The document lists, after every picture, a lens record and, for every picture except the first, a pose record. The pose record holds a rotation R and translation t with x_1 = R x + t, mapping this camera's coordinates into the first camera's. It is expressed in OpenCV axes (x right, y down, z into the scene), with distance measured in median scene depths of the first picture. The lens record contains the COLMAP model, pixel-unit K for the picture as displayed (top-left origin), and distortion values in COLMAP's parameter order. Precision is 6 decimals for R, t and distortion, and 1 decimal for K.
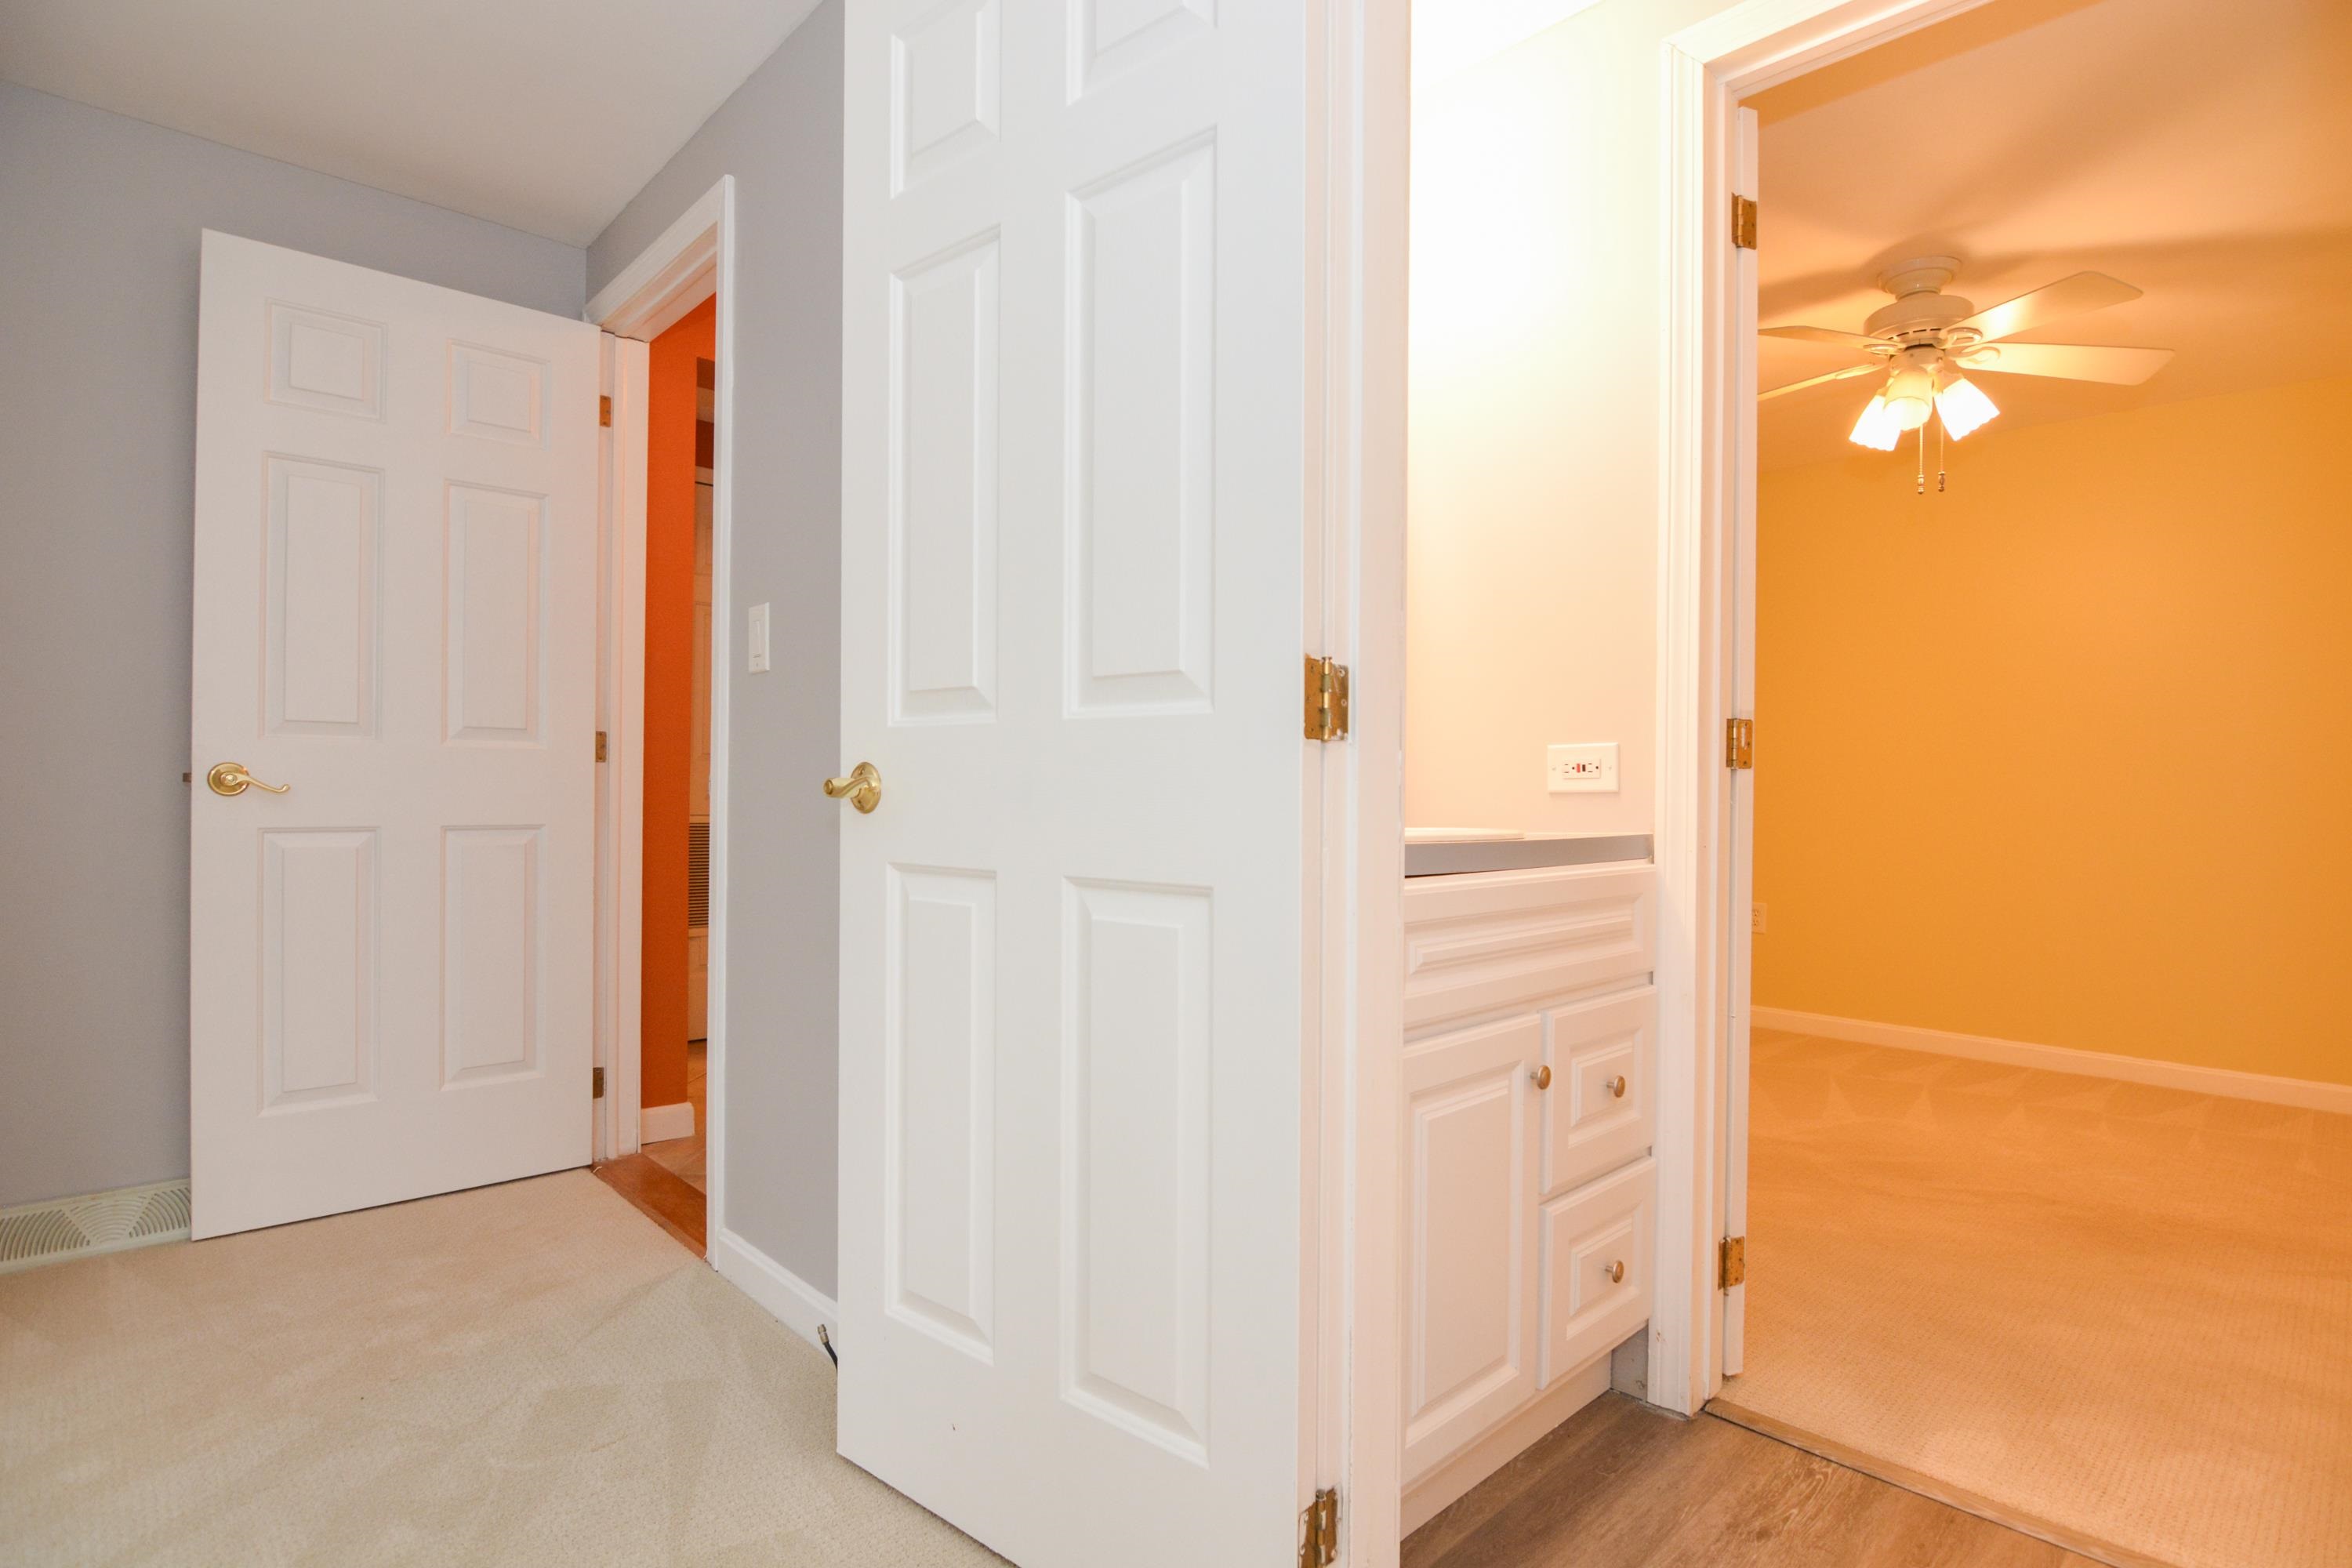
lens RADIAL K [[1149.4, 0, 1170.9], [0, 1149.4, 779.0], [0, 0, 1]] dist [-0.003656, -0.000653]
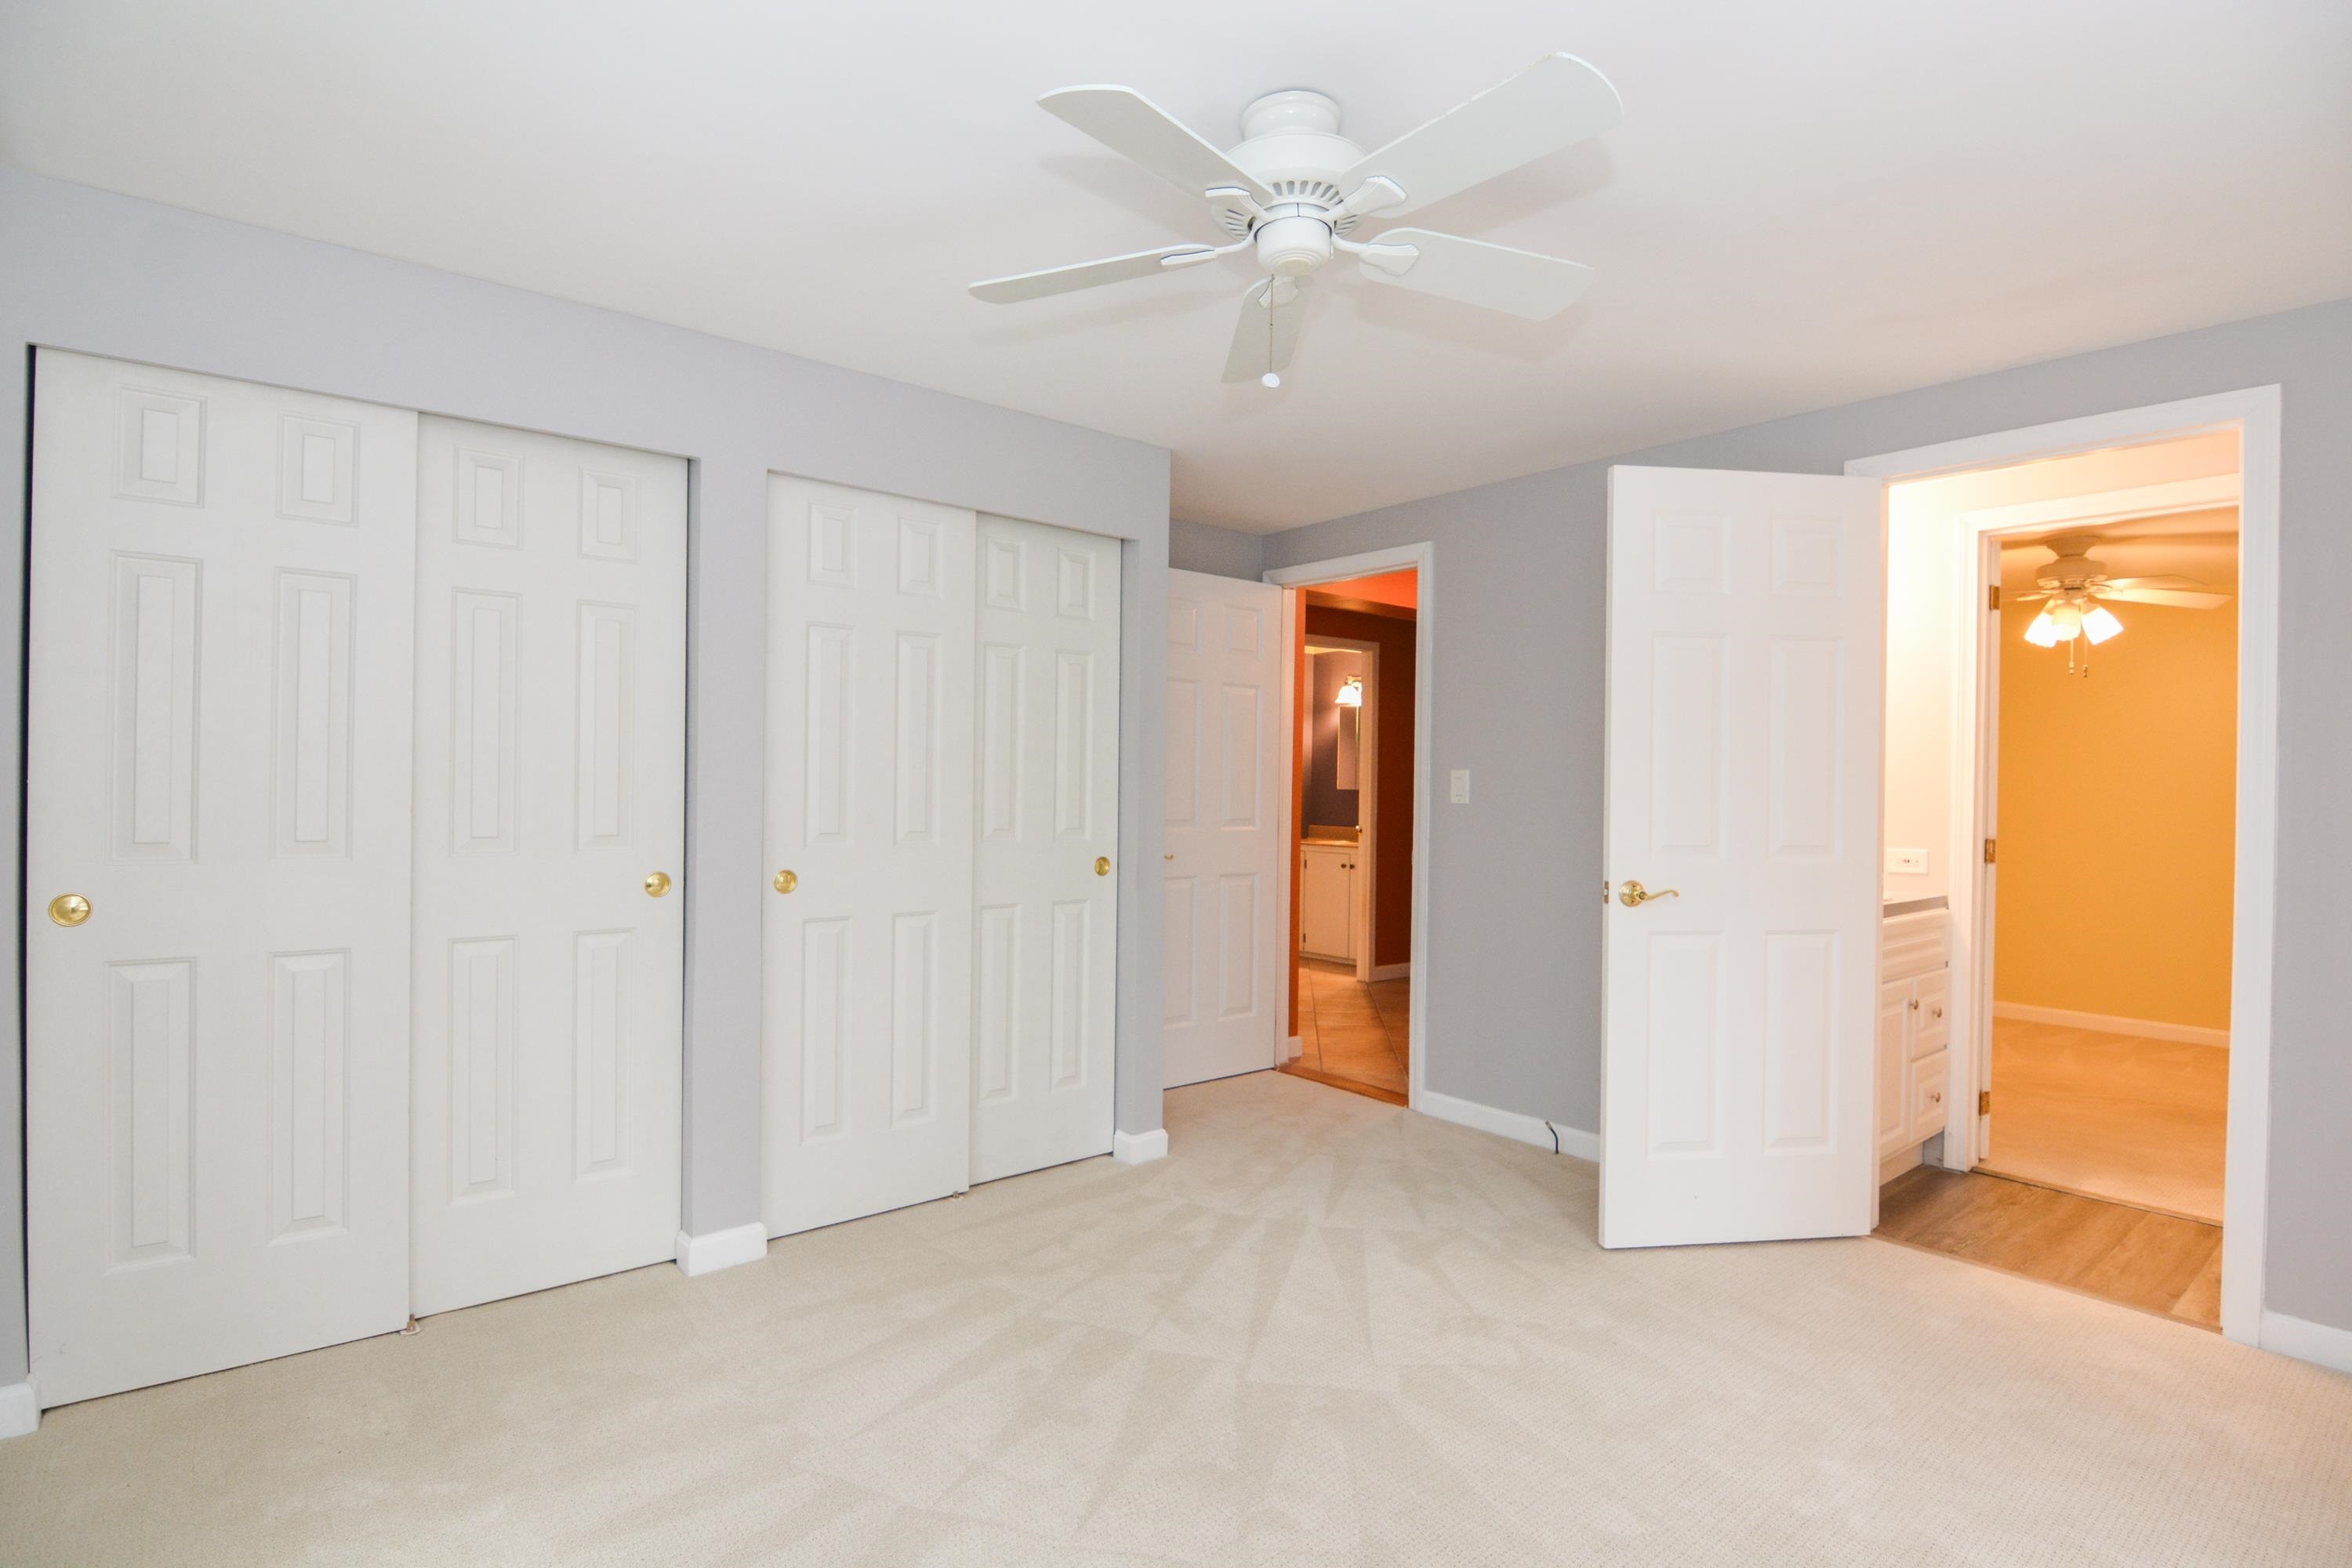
lens RADIAL K [[1149.4, 0, 1179.4], [0, 1149.4, 784.5], [0, 0, 1]] dist [-0.003656, -0.000653]
pose [[0.998203, 0.003694, -0.059804, -0.840327], [-0.003388, 0.999981, 0.005208, -0.157679], [0.059822, -0.004996, 0.998197, -1.149564]]
